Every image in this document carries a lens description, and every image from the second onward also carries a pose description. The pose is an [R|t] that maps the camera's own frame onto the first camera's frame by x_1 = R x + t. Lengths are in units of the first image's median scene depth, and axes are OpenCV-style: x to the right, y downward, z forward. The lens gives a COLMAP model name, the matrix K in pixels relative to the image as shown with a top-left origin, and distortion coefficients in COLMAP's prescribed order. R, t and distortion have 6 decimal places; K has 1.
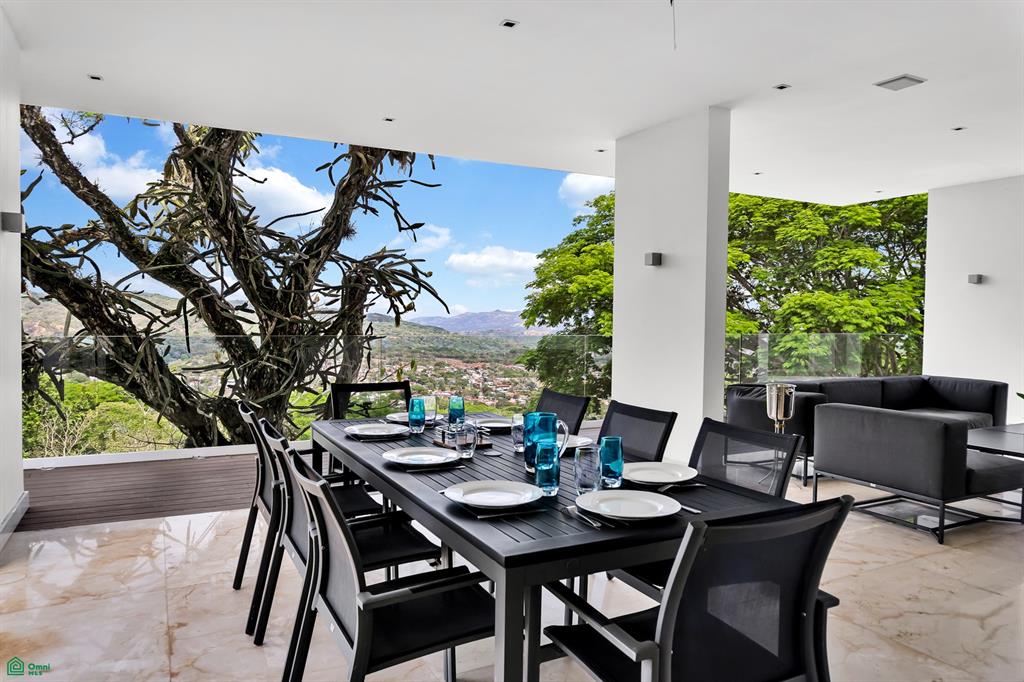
lens RADIAL K [[691.3, 0, 512.0], [0, 691.3, 341.0], [0, 0, 1]] dist [-0.026412, 0.003928]
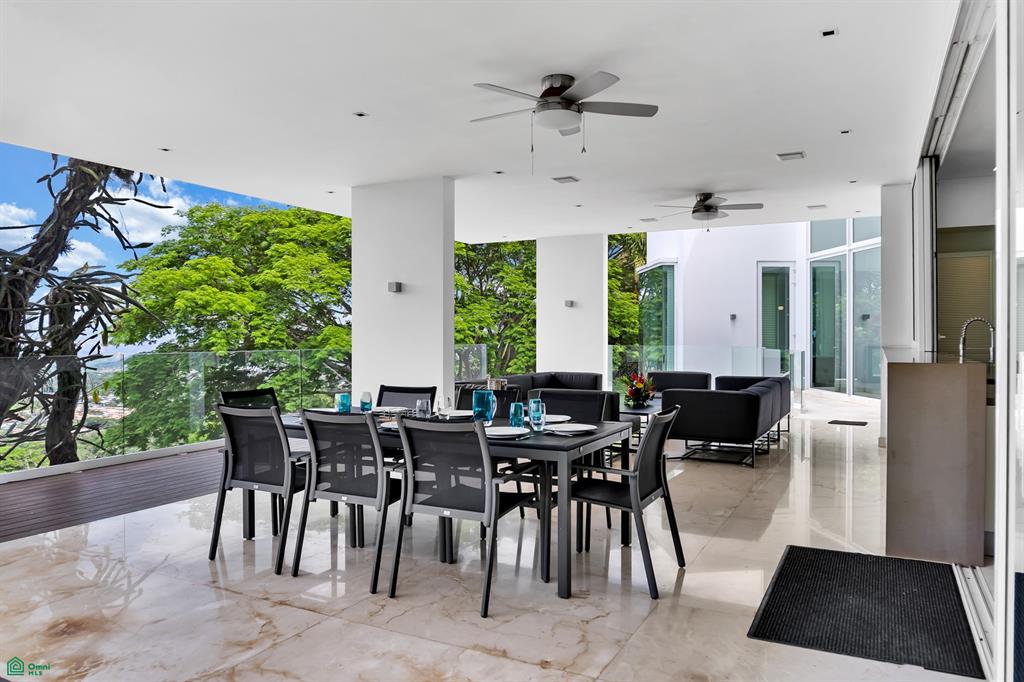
lens RADIAL K [[723.4, 0, 512.0], [0, 723.4, 341.0], [0, 0, 1]] dist [-0.031913, -0.001762]
pose [[0.814910, -0.018231, 0.579300, -0.309078], [0.031778, 0.999407, -0.013250, 0.003166], [-0.578715, 0.029207, 0.815007, -0.157285]]
